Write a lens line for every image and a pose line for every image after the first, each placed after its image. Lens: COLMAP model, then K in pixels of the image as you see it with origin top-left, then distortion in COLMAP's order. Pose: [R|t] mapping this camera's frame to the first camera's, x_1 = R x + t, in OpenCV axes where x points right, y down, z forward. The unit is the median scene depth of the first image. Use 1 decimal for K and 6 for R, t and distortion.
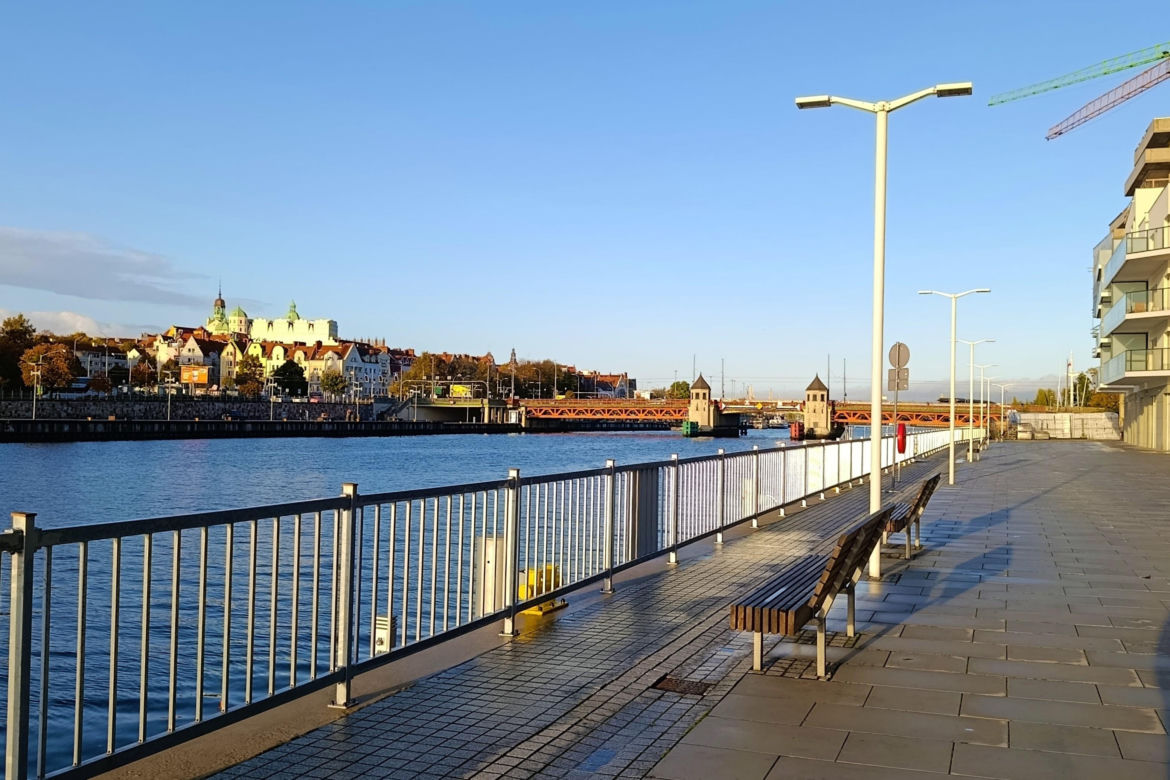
lens RADIAL K [[1129.5, 0, 585.1], [0, 1129.5, 389.2], [0, 0, 1]] dist [0.016224, 0.000000]
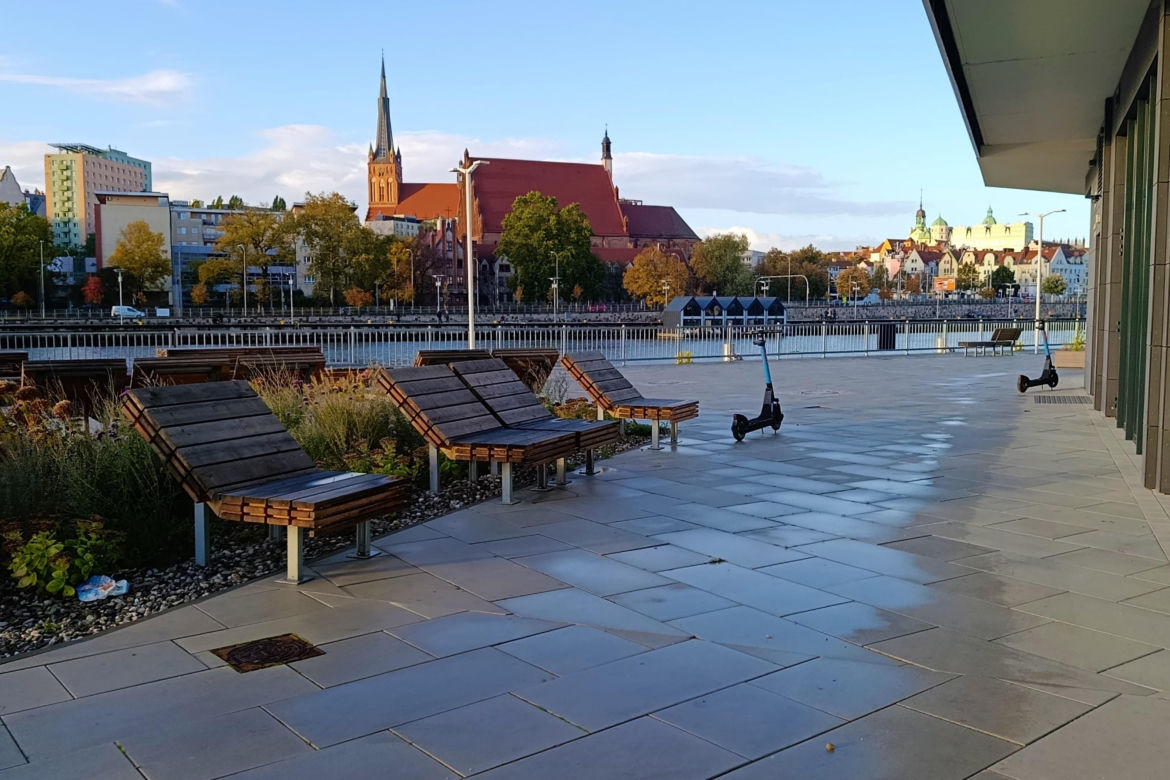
lens RADIAL K [[1129.5, 0, 584.1], [0, 1129.5, 391.1], [0, 0, 1]] dist [0.016224, 0.000000]
pose [[0.836543, 0.015827, -0.547673, 0.011699], [0.032674, 0.996363, 0.078702, -0.003212], [0.546927, -0.083732, 0.832983, -0.175529]]
